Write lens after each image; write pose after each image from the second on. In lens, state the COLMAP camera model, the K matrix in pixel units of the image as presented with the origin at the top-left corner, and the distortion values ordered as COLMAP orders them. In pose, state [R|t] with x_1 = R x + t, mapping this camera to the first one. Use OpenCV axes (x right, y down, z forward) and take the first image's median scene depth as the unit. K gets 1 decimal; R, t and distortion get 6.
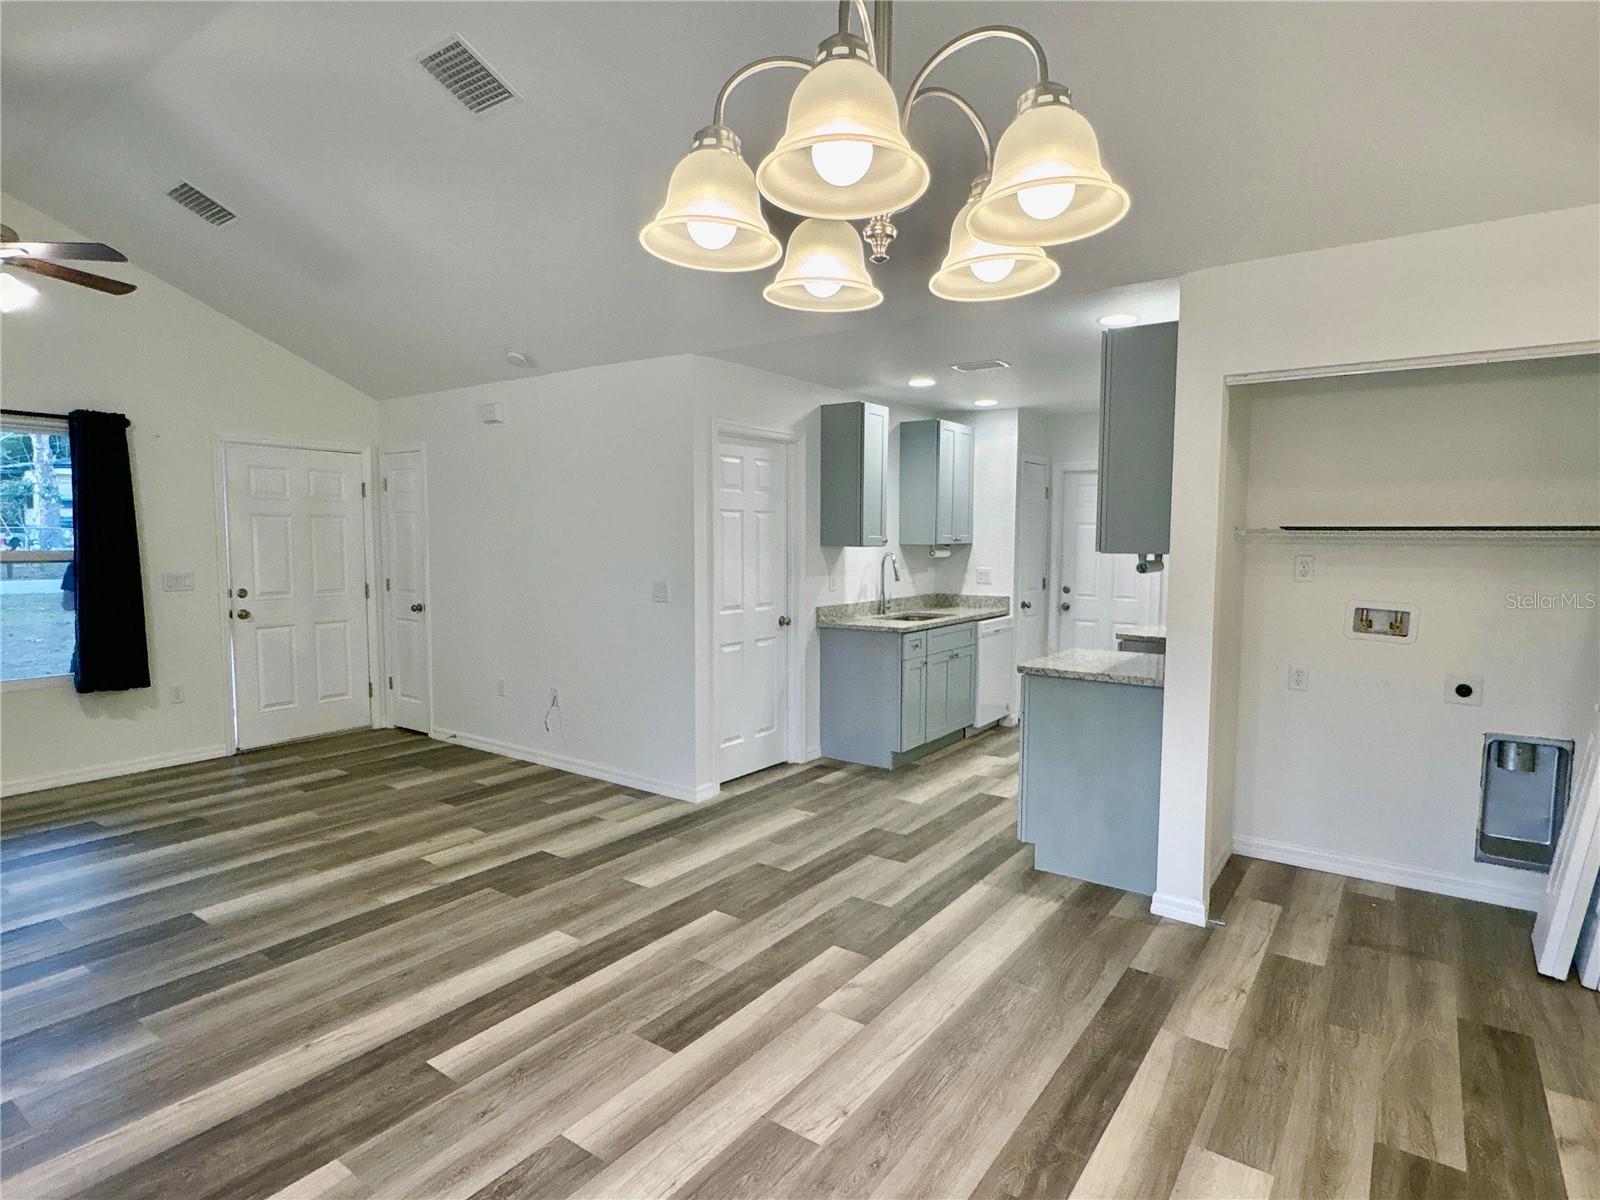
lens RADIAL K [[858.8, 0, 810.0], [0, 858.8, 624.6], [0, 0, 1]] dist [0.005199, -0.000450]
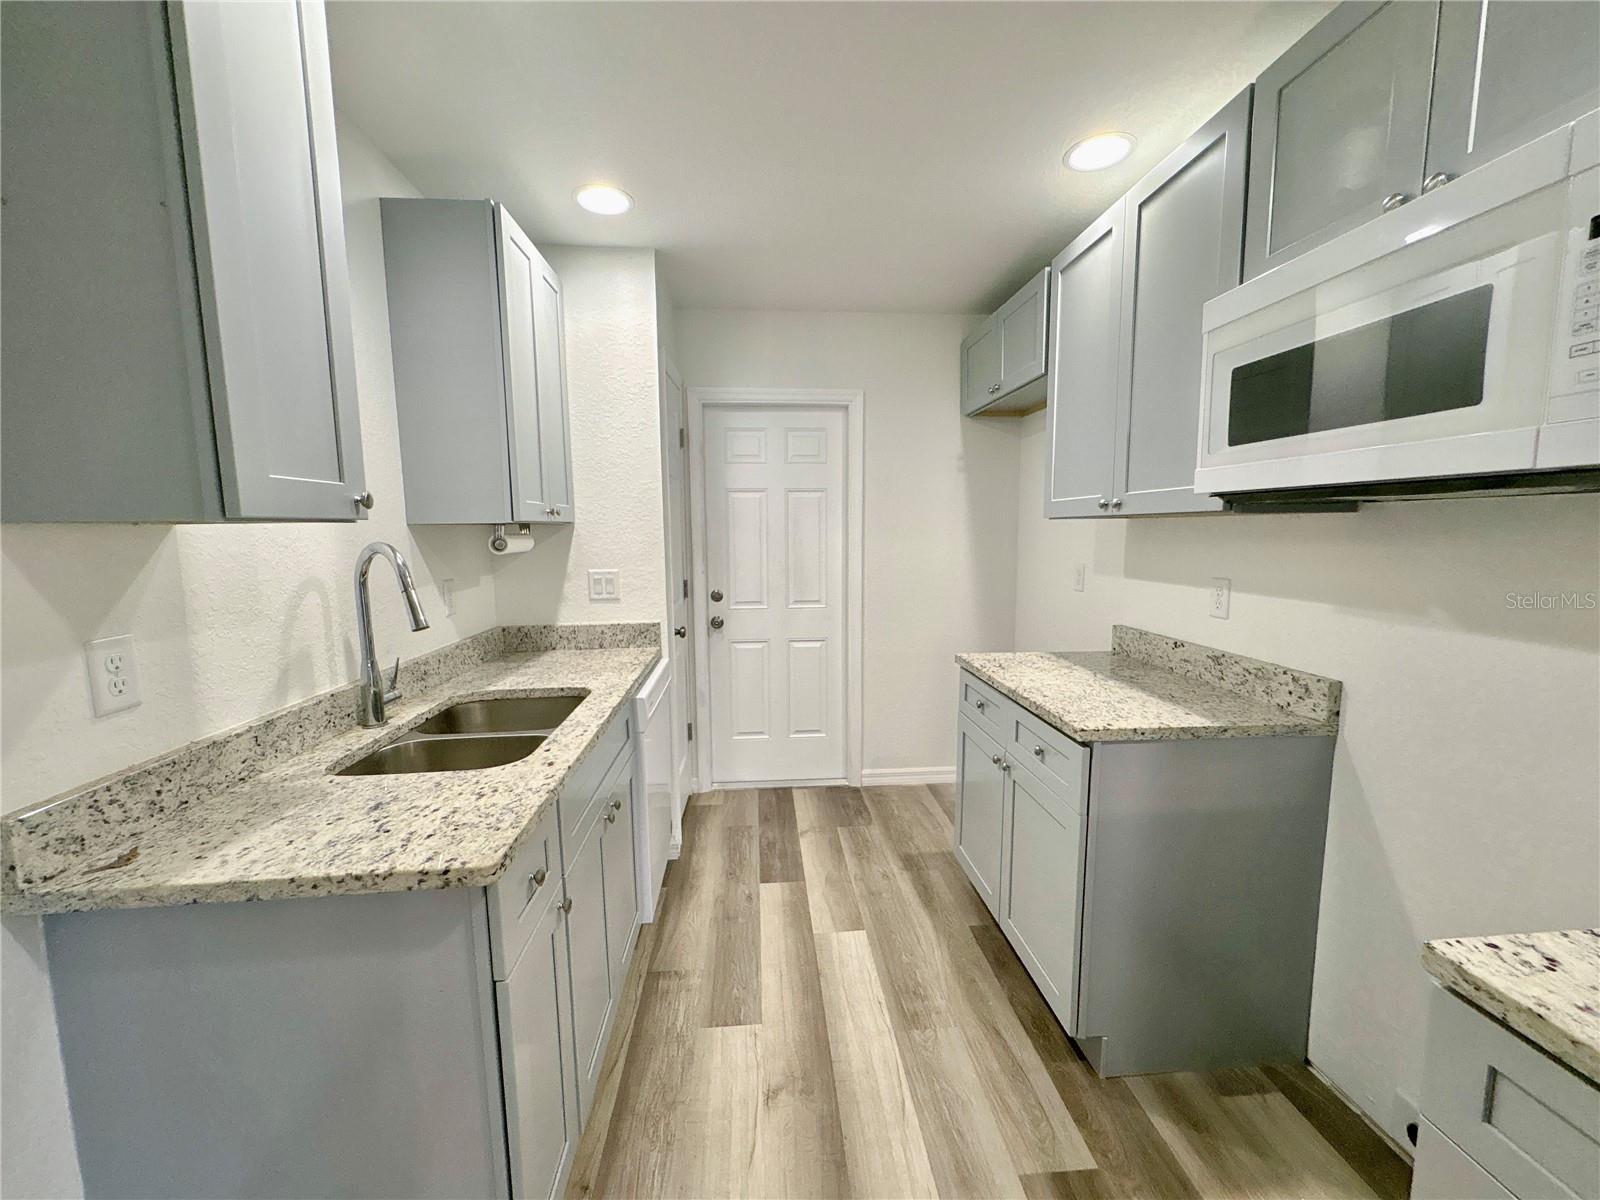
lens RADIAL K [[636.7, 0, 799.3], [0, 636.7, 601.5], [0, 0, 1]] dist [0.000696, 0.000152]
pose [[0.777010, -0.086943, 0.623455, 0.088919], [0.080880, 0.995996, 0.038095, -0.082734], [-0.624270, 0.020825, 0.780931, 1.001716]]
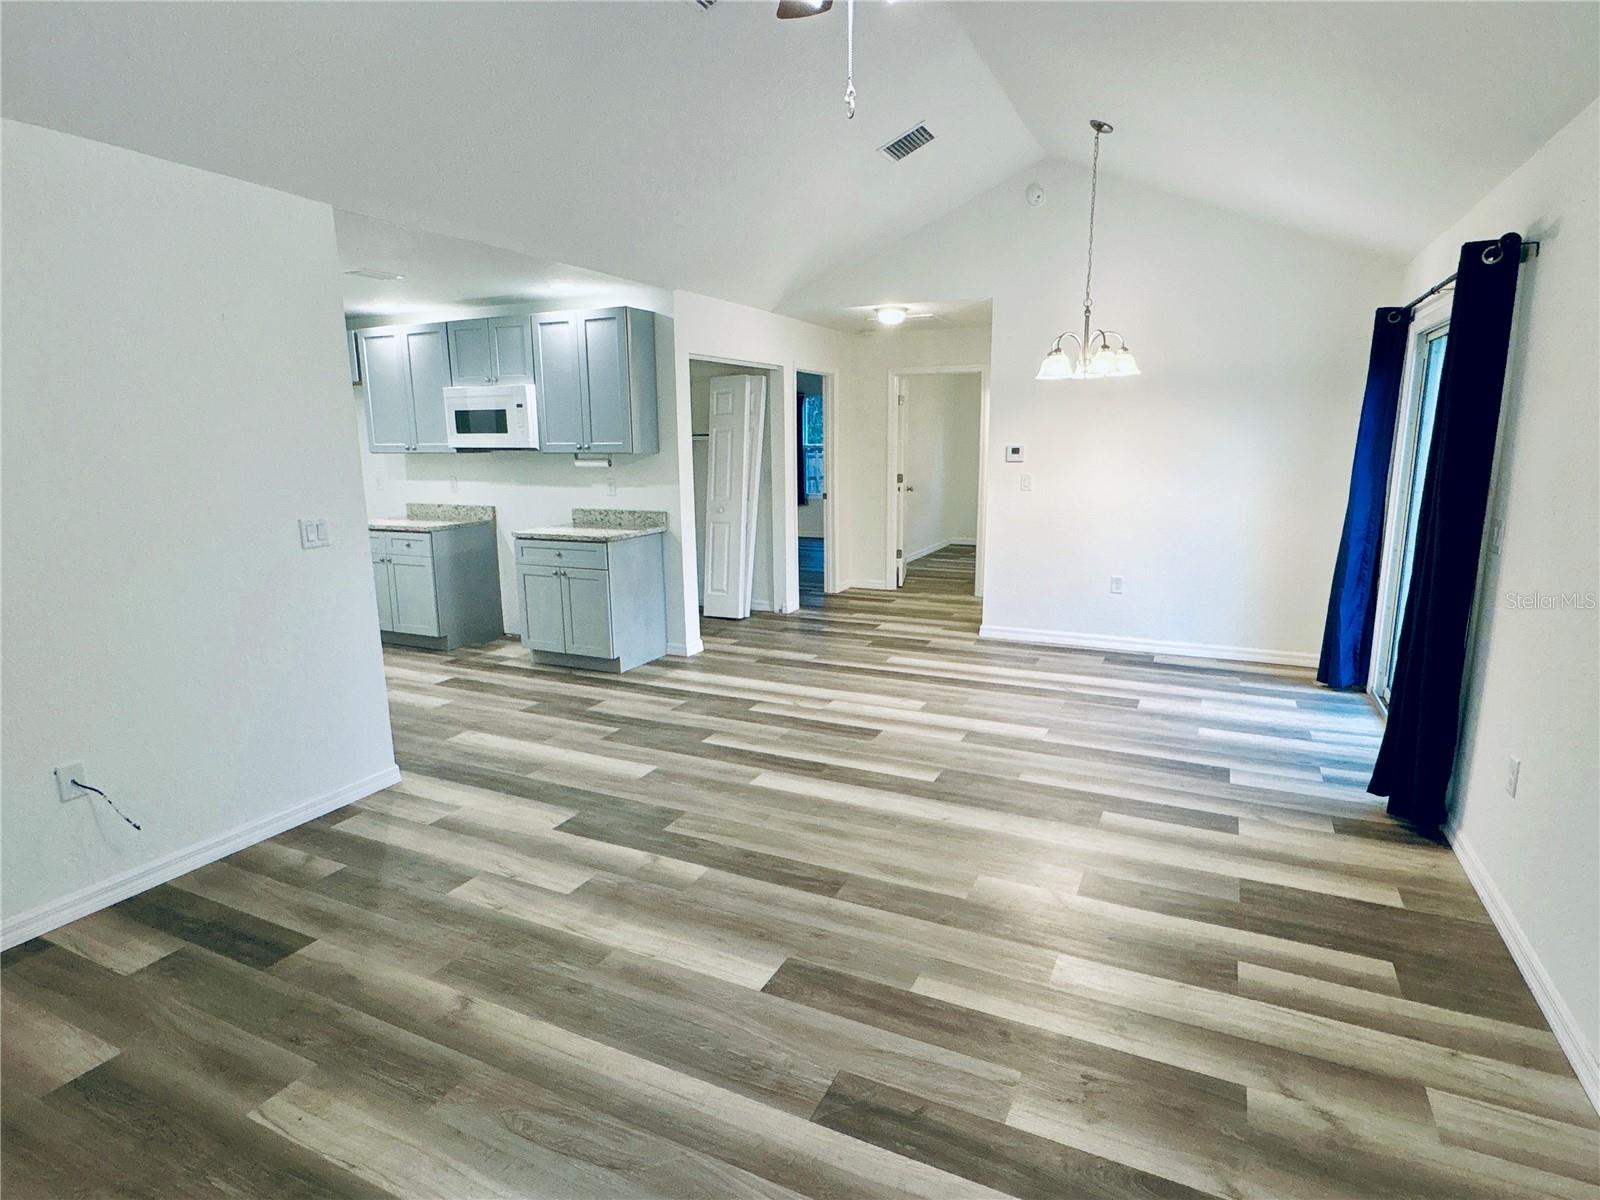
lens RADIAL K [[858.8, 0, 789.1], [0, 858.8, 599.9], [0, 0, 1]] dist [0.005199, -0.000450]
pose [[-0.154573, -0.192311, 0.969084, -1.055178], [0.111449, 0.971218, 0.210511, -0.101261], [-0.981675, 0.140543, -0.128691, 0.796900]]
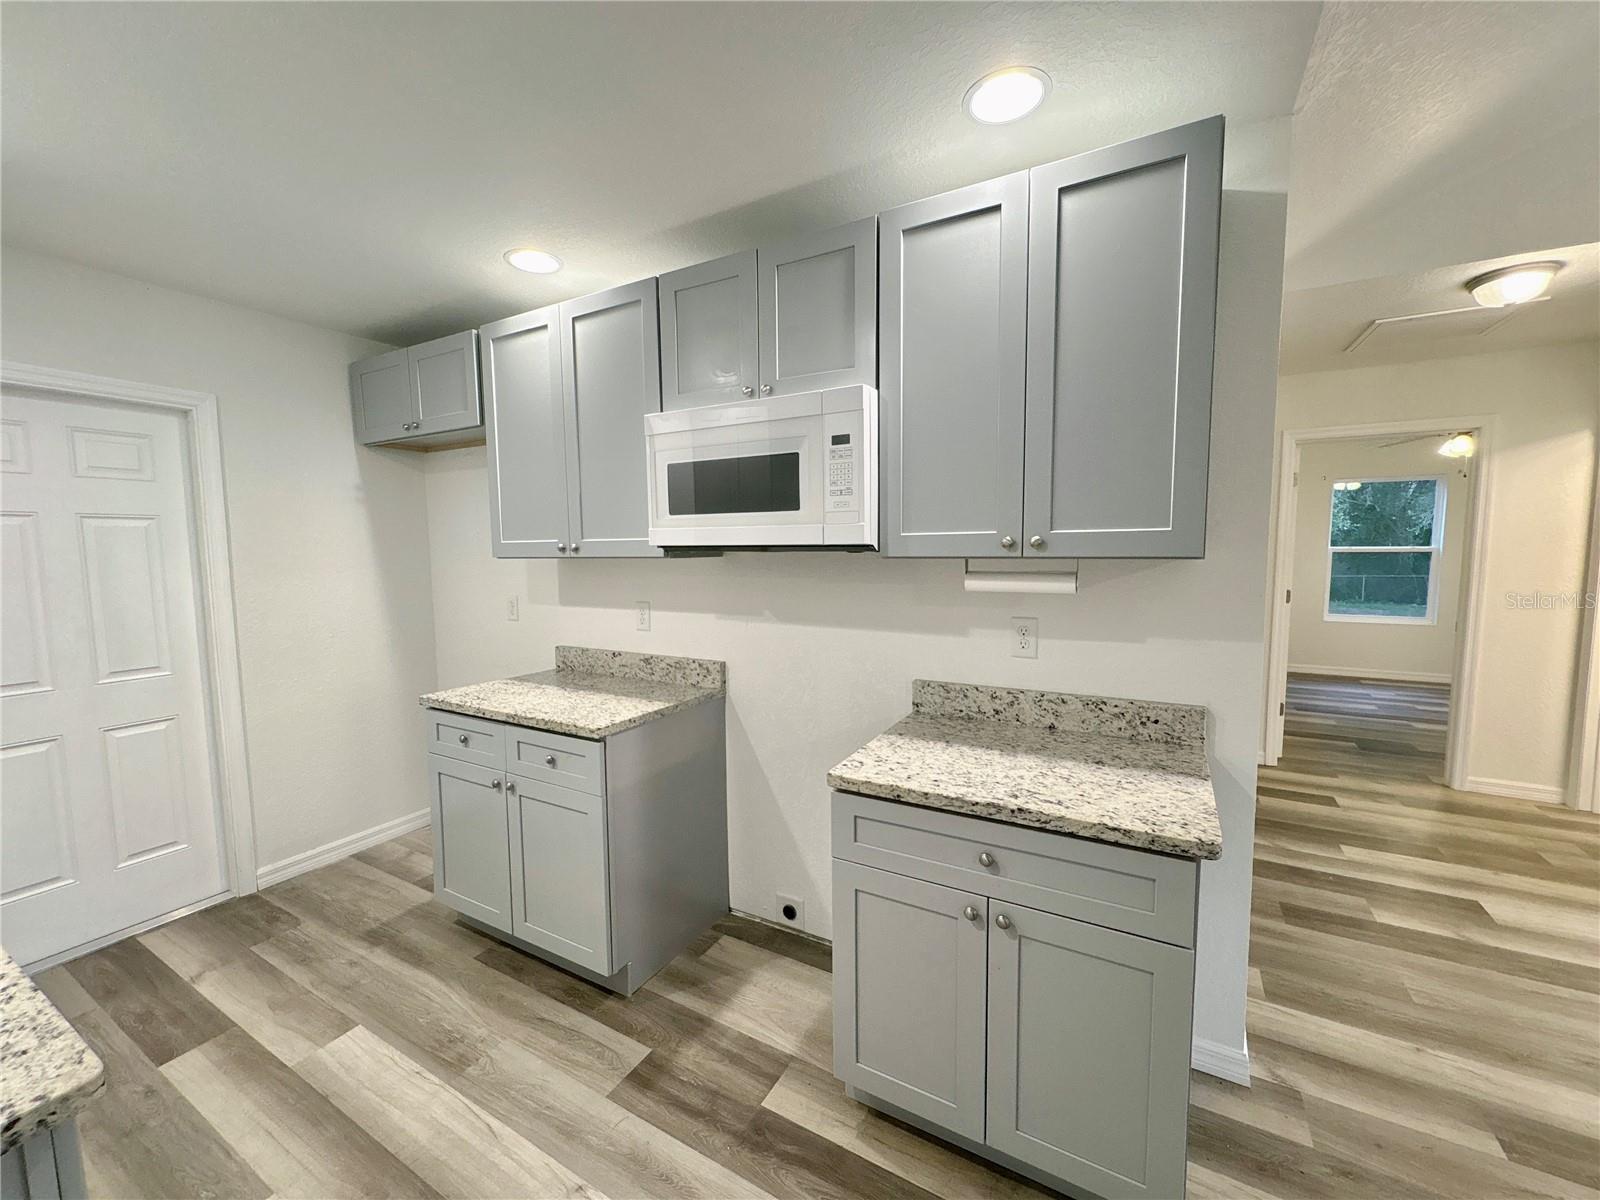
lens RADIAL K [[636.7, 0, 800.3], [0, 636.7, 601.1], [0, 0, 1]] dist [0.000696, 0.000152]
pose [[-0.092401, -0.093511, 0.991321, -0.024728], [0.112686, 0.988202, 0.103720, -0.105344], [-0.989325, 0.121292, -0.080773, 1.064507]]
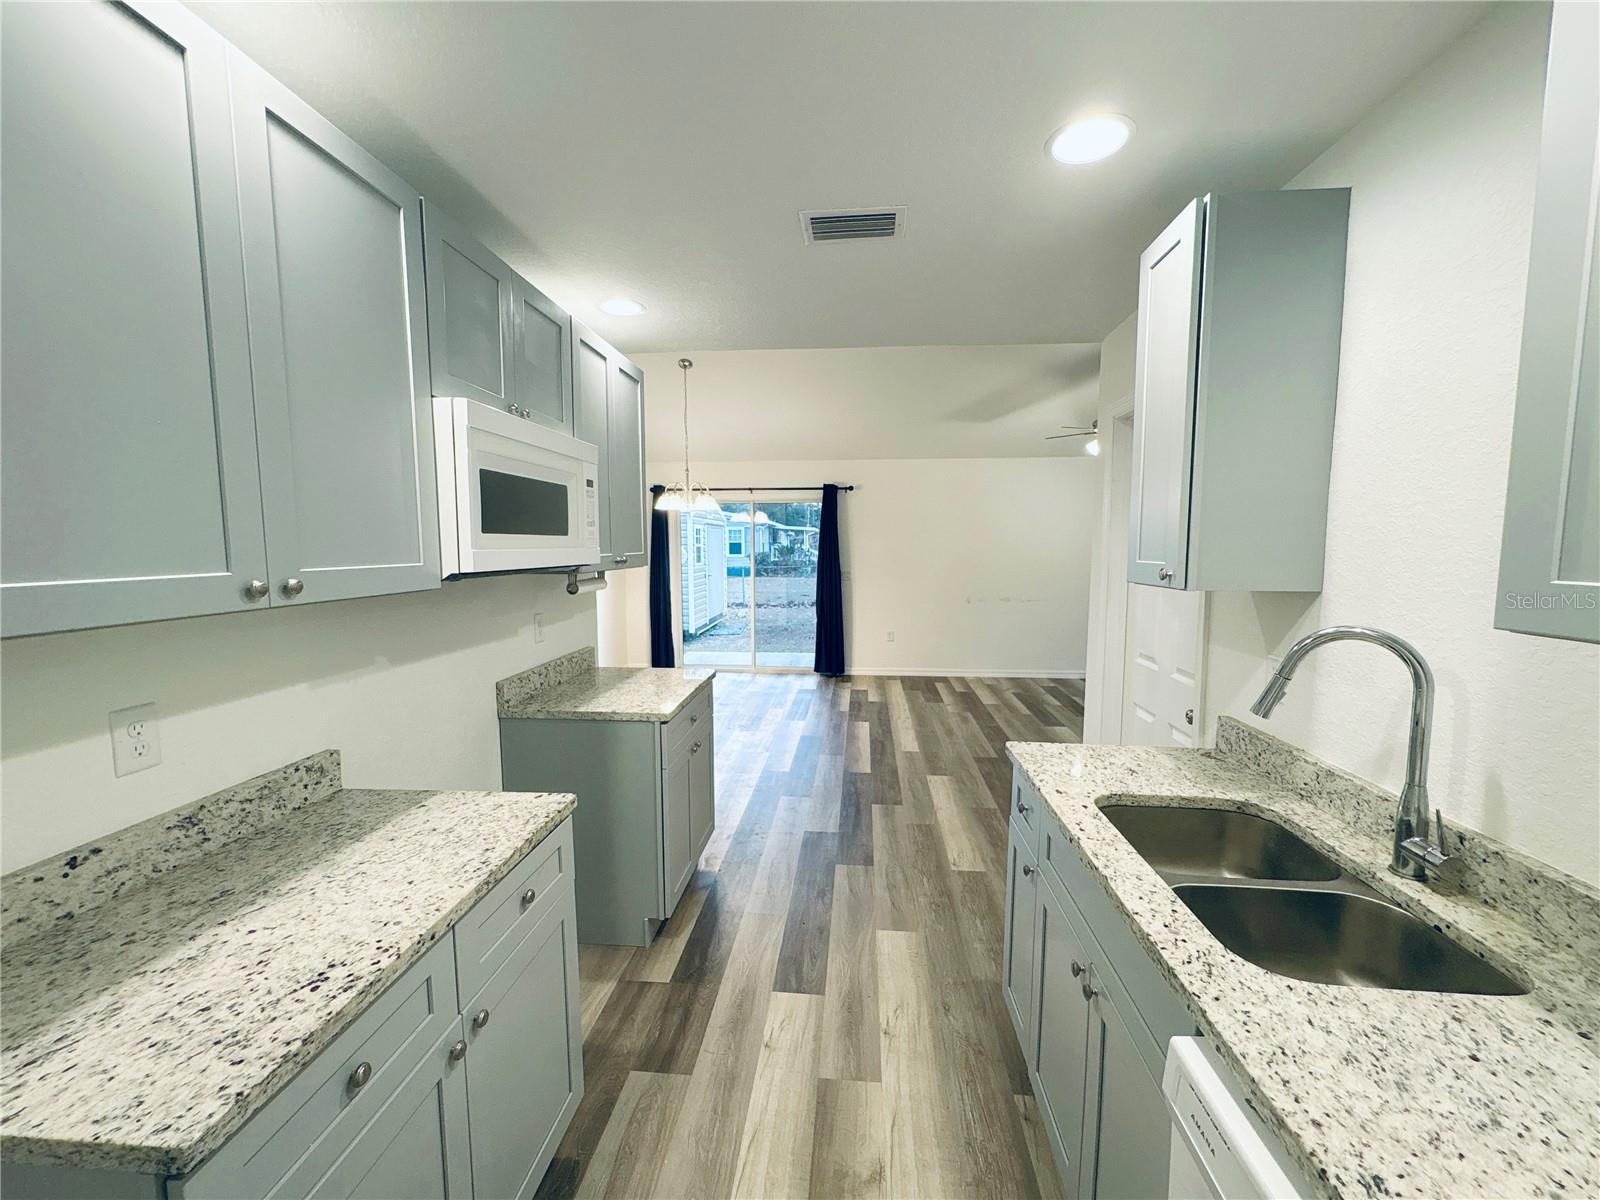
lens RADIAL K [[636.7, 0, 800.1], [0, 636.7, 600.1], [0, 0, 1]] dist [0.000696, 0.000152]
pose [[-0.869568, 0.038949, -0.492275, 0.484038], [-0.055393, 0.982899, 0.175616, -0.167608], [0.490696, 0.179979, -0.852540, 1.533125]]
